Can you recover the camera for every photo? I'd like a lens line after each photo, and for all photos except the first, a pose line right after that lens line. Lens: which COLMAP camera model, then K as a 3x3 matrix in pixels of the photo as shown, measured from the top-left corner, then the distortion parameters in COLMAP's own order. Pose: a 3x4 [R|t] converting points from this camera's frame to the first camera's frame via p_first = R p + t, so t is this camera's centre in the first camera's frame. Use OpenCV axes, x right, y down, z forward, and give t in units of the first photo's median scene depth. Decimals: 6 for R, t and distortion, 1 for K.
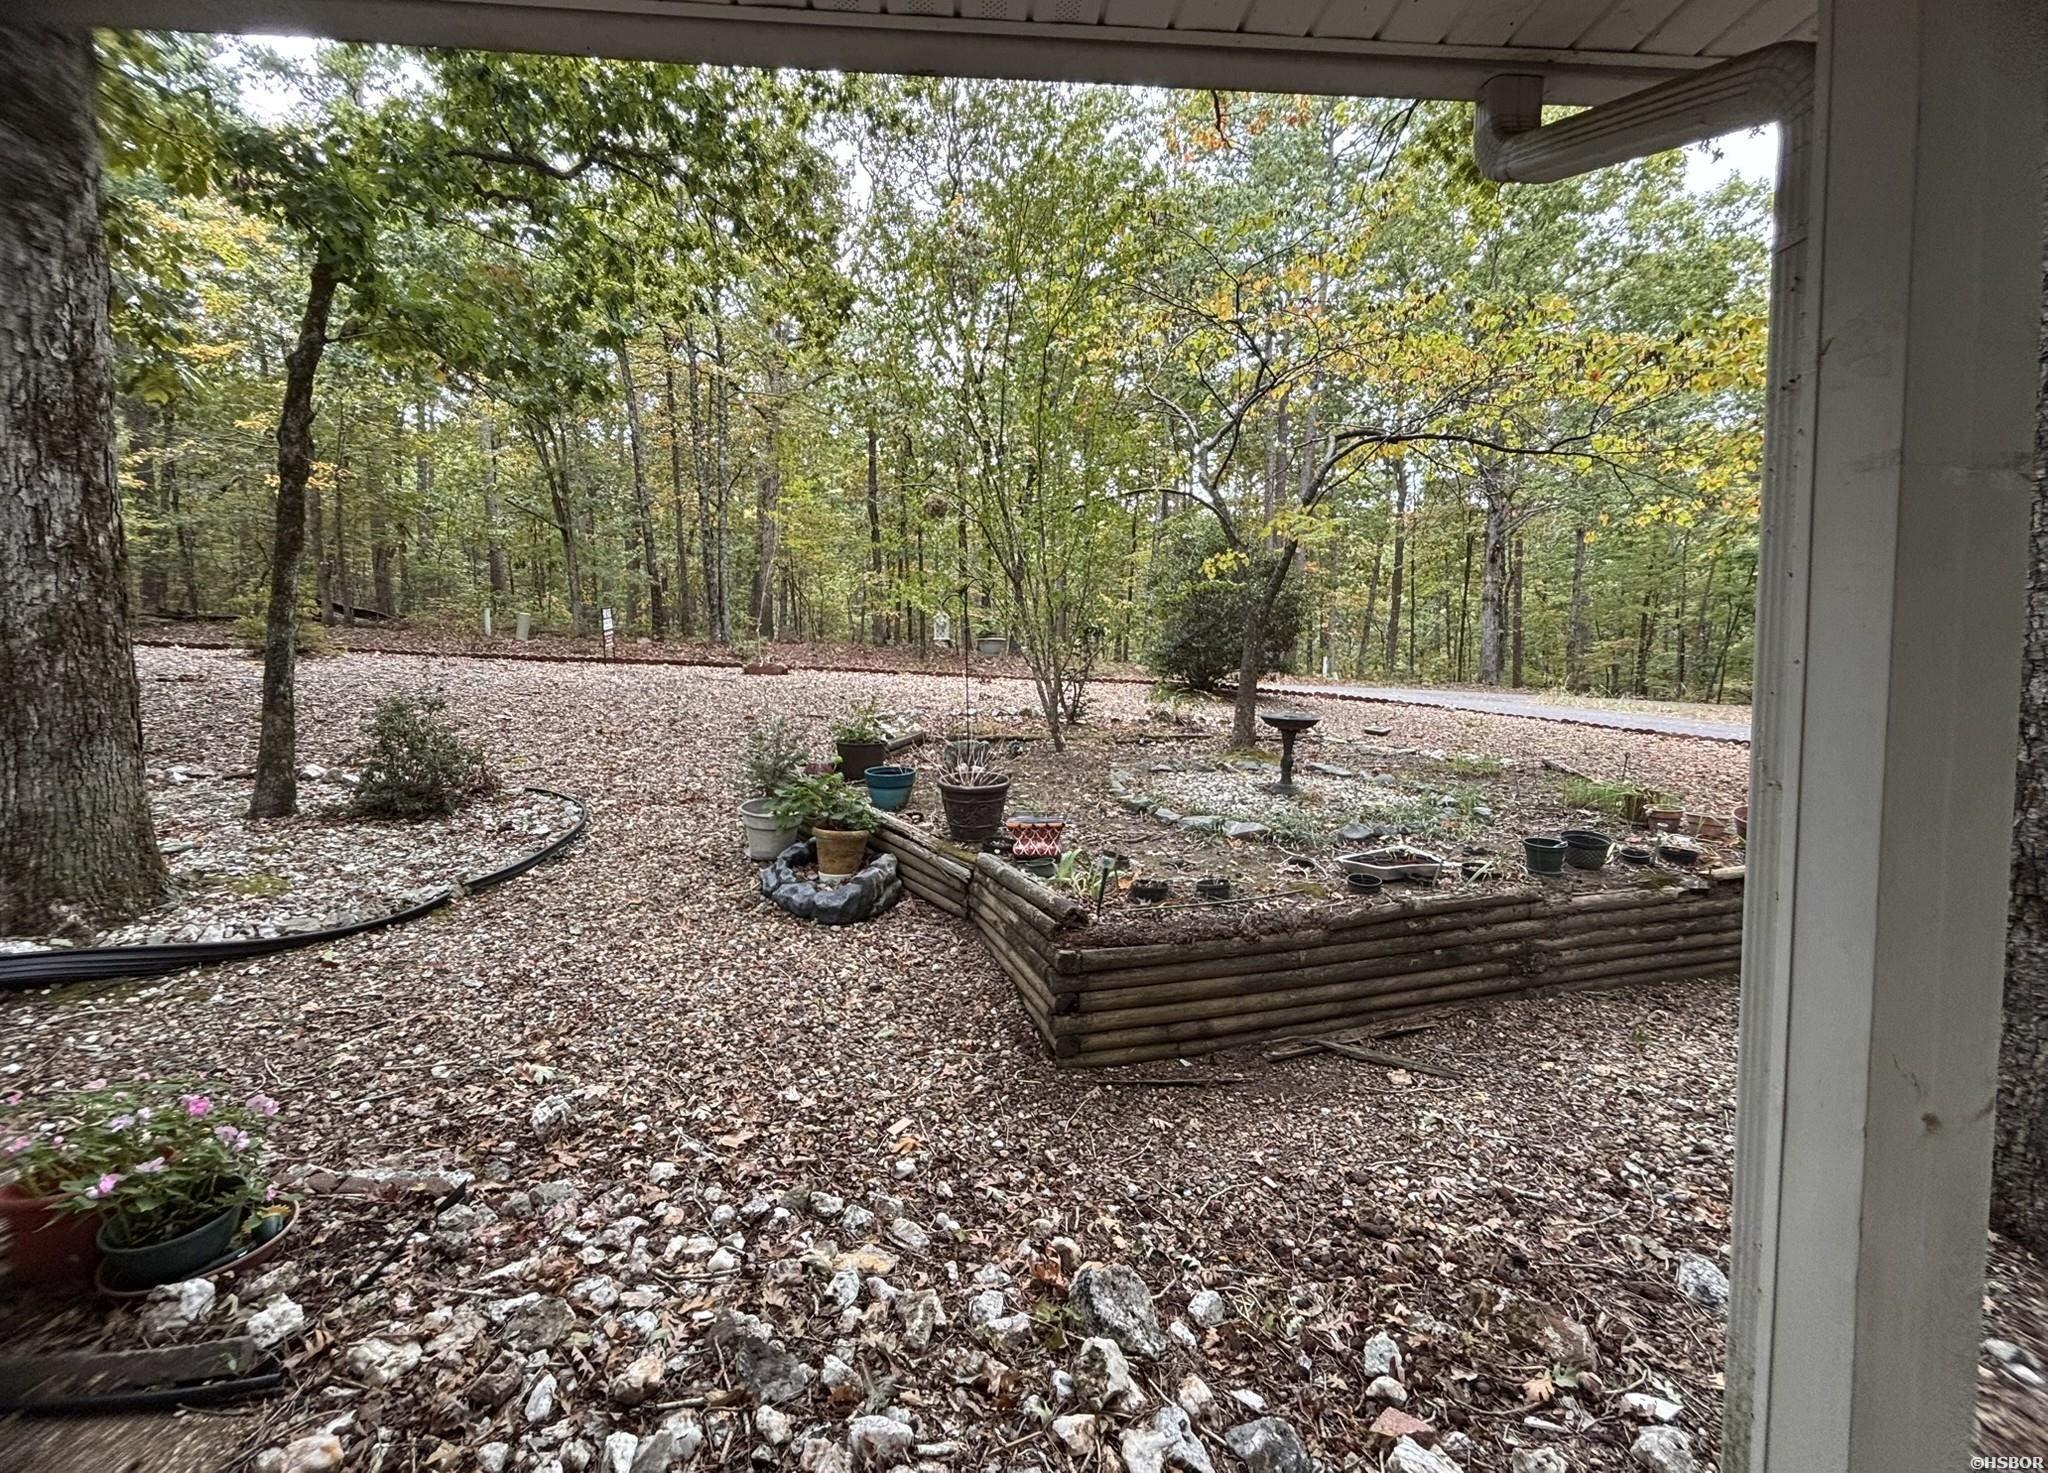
lens RADIAL K [[843.7, 0, 1025.5], [0, 843.7, 701.2], [0, 0, 1]] dist [0.001195, 0.000389]
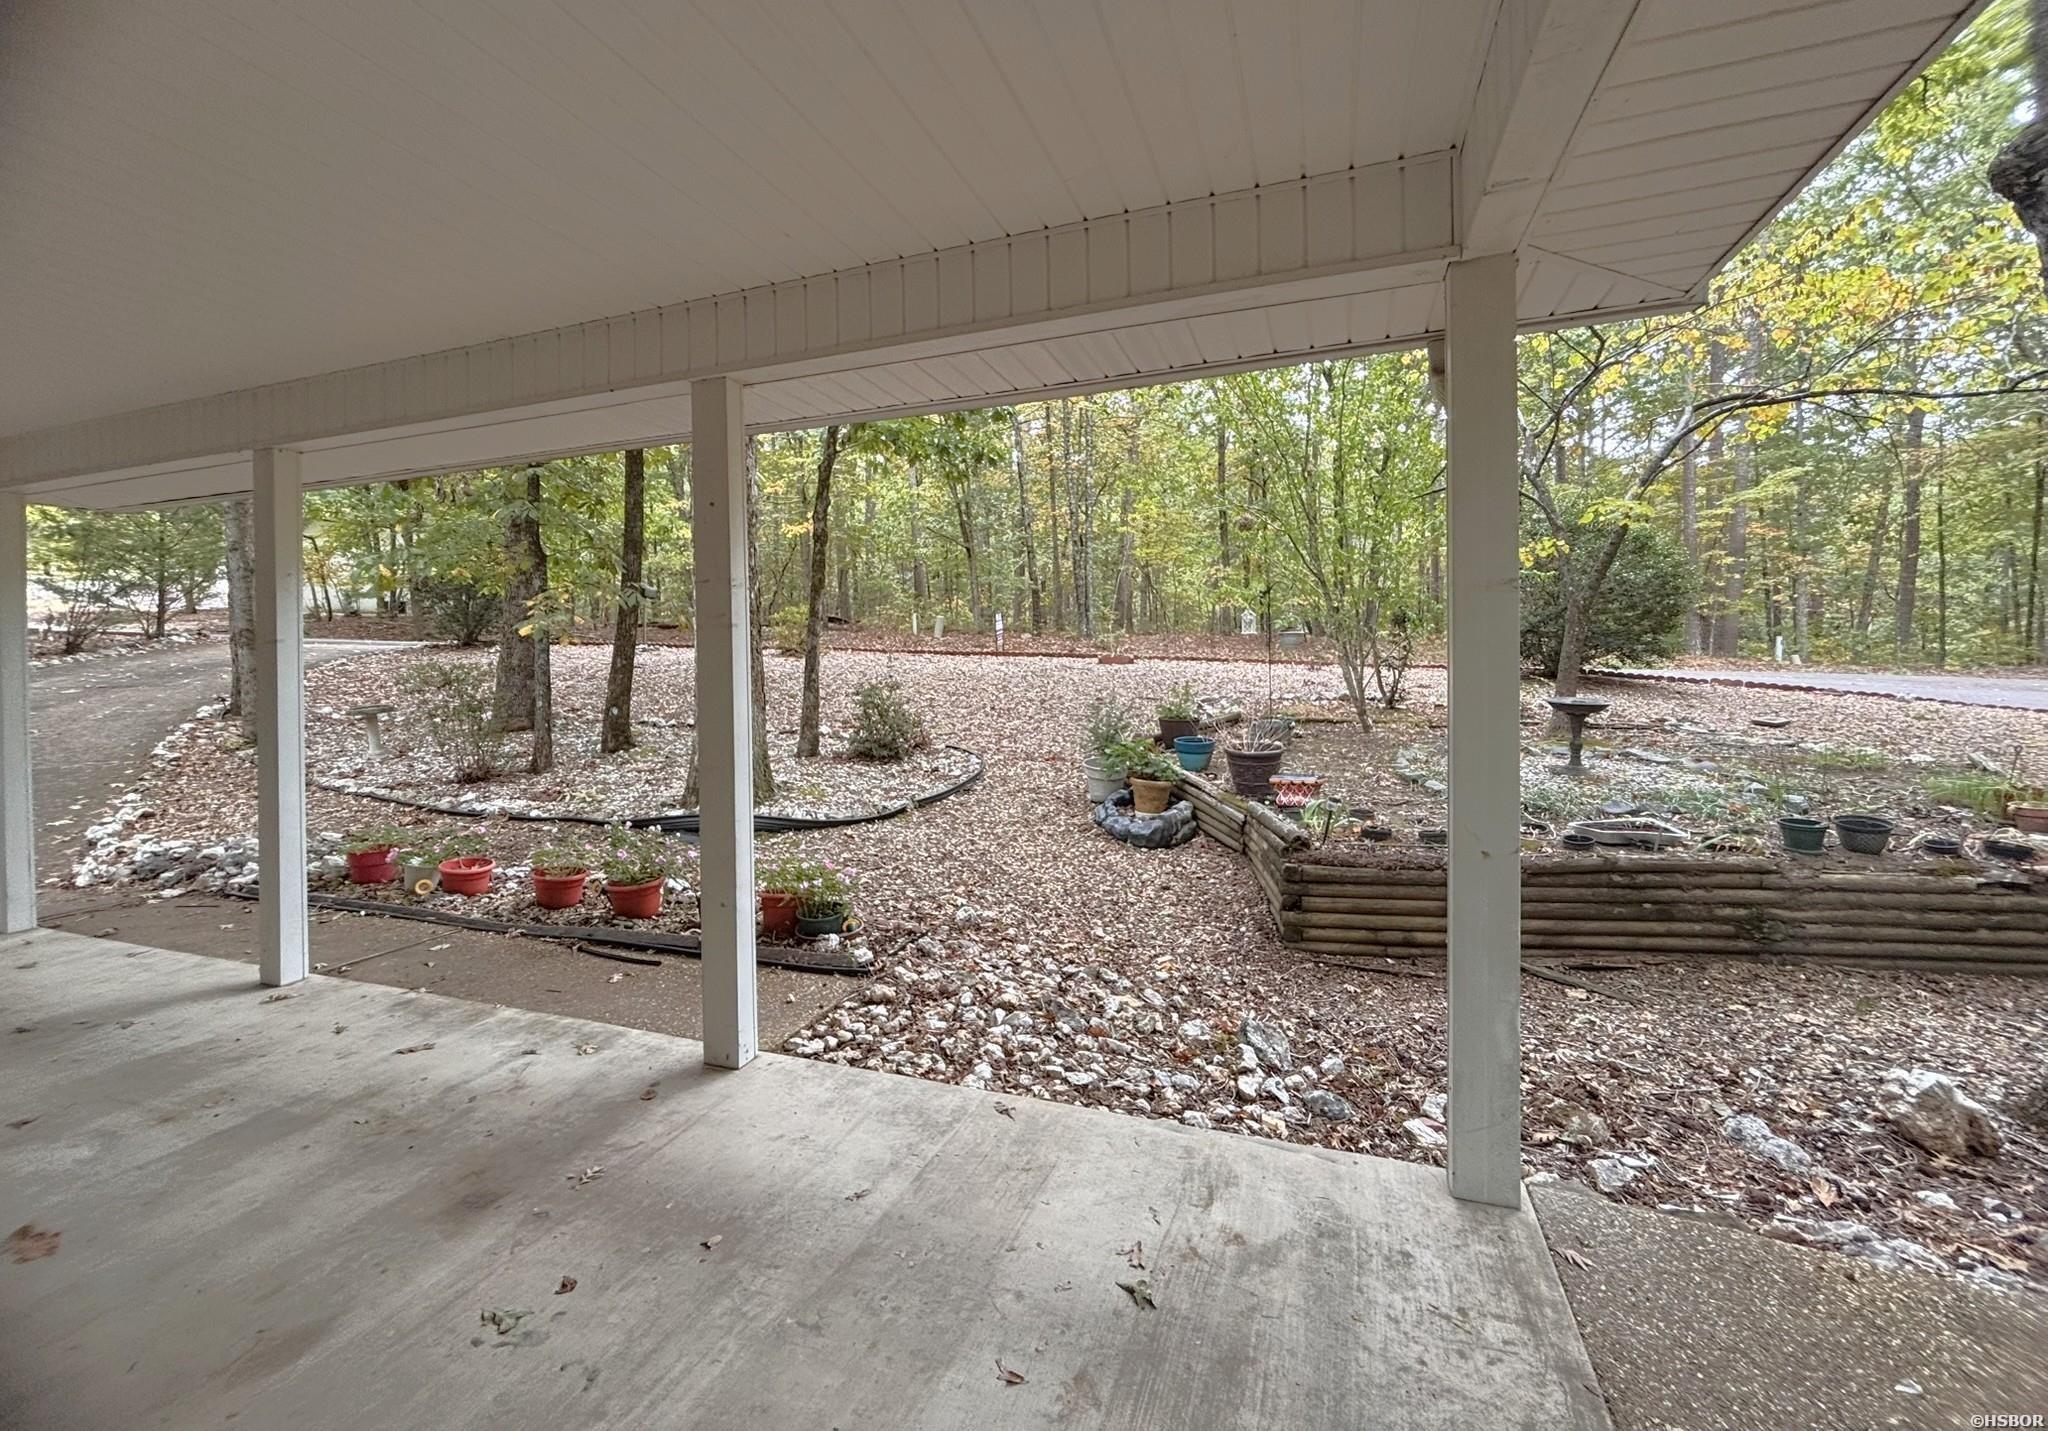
lens RADIAL K [[835.7, 0, 1021.9], [0, 835.7, 657.9], [0, 0, 1]] dist [-0.000020, 0.000151]
pose [[0.907980, -0.010351, -0.418885, 0.168543], [-0.004791, 0.999373, -0.035080, 0.005225], [0.418985, 0.033859, 0.907362, -0.332366]]
